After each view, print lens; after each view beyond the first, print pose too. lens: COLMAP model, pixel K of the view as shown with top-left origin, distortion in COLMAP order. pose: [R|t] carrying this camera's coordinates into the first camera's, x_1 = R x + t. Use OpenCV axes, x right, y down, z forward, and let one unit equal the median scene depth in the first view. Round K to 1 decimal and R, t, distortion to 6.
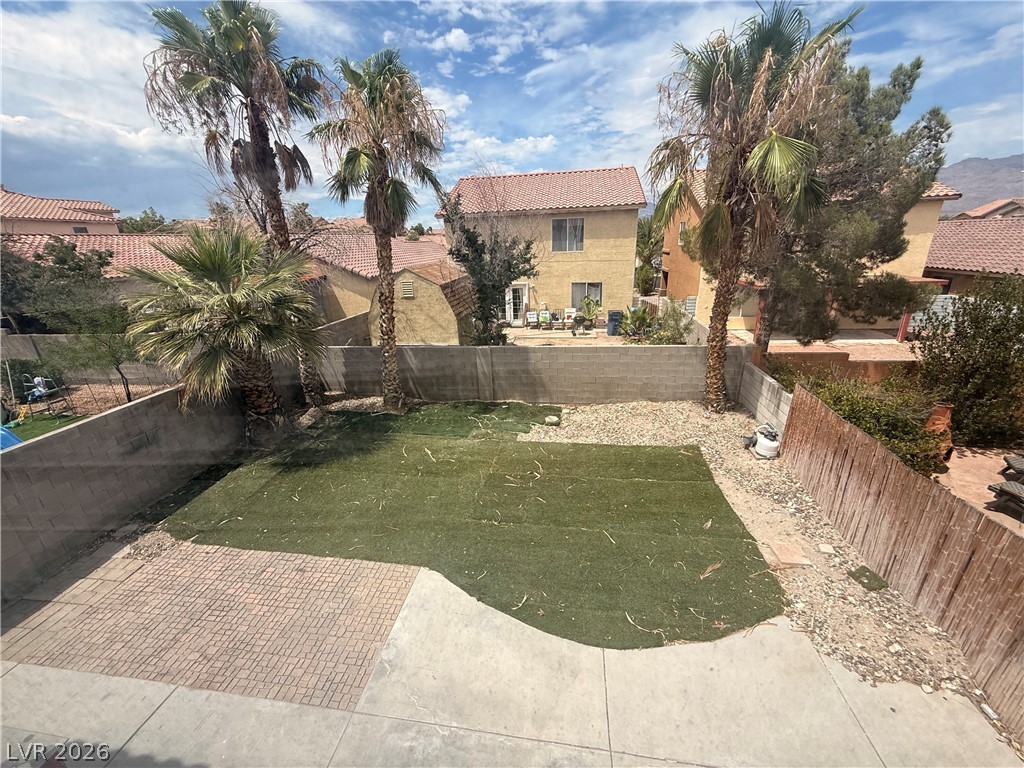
lens RADIAL K [[405.9, 0, 509.8], [0, 405.9, 386.4], [0, 0, 1]] dist [-0.000671, 0.000028]
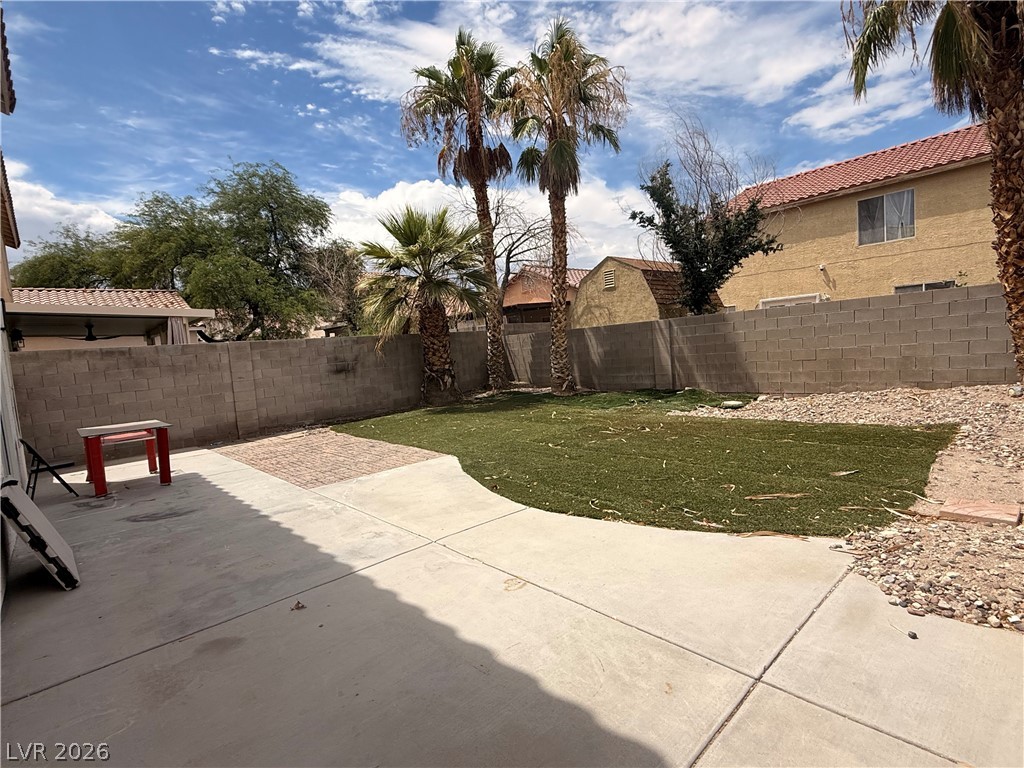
lens RADIAL K [[509.4, 0, 513.4], [0, 509.4, 387.5], [0, 0, 1]] dist [-0.001785, 0.000645]
pose [[0.779592, 0.027299, -0.625692, 0.392417], [-0.168078, 0.971519, -0.167032, 0.289840], [0.603312, 0.235382, 0.761978, 0.095035]]
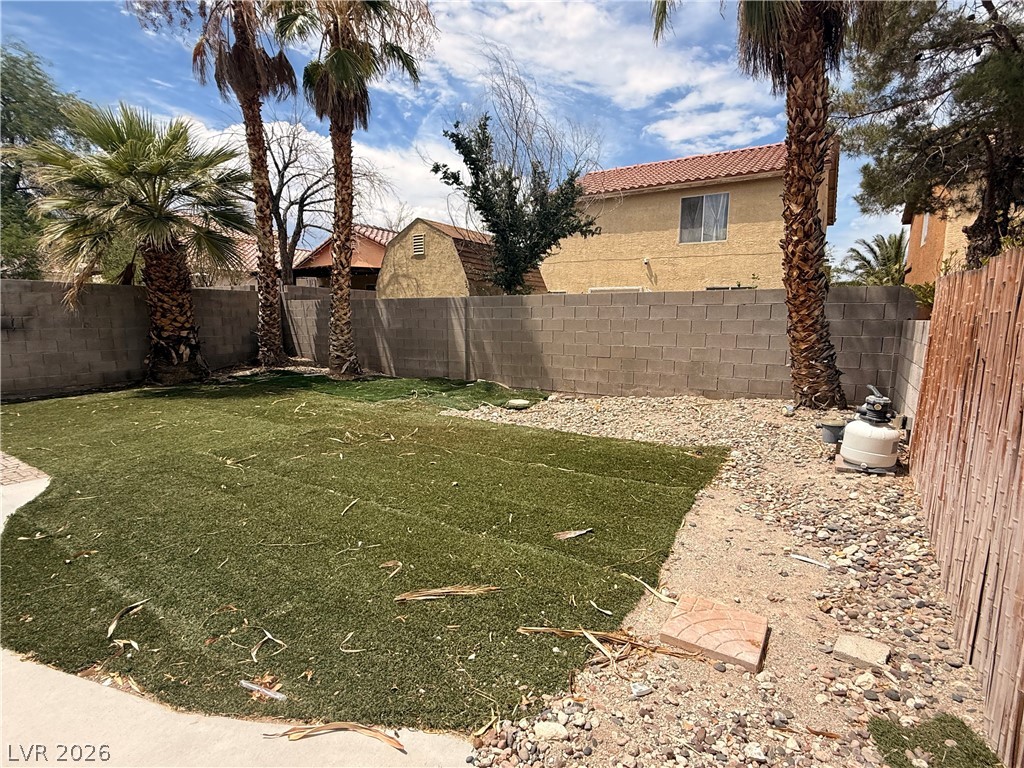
lens RADIAL K [[507.9, 0, 516.2], [0, 507.9, 388.3], [0, 0, 1]] dist [0.000033, 0.000784]
pose [[0.916383, 0.098096, -0.388097, 0.424581], [-0.173635, 0.970962, -0.164569, 0.201405], [0.360684, 0.218195, 0.906806, 0.338582]]
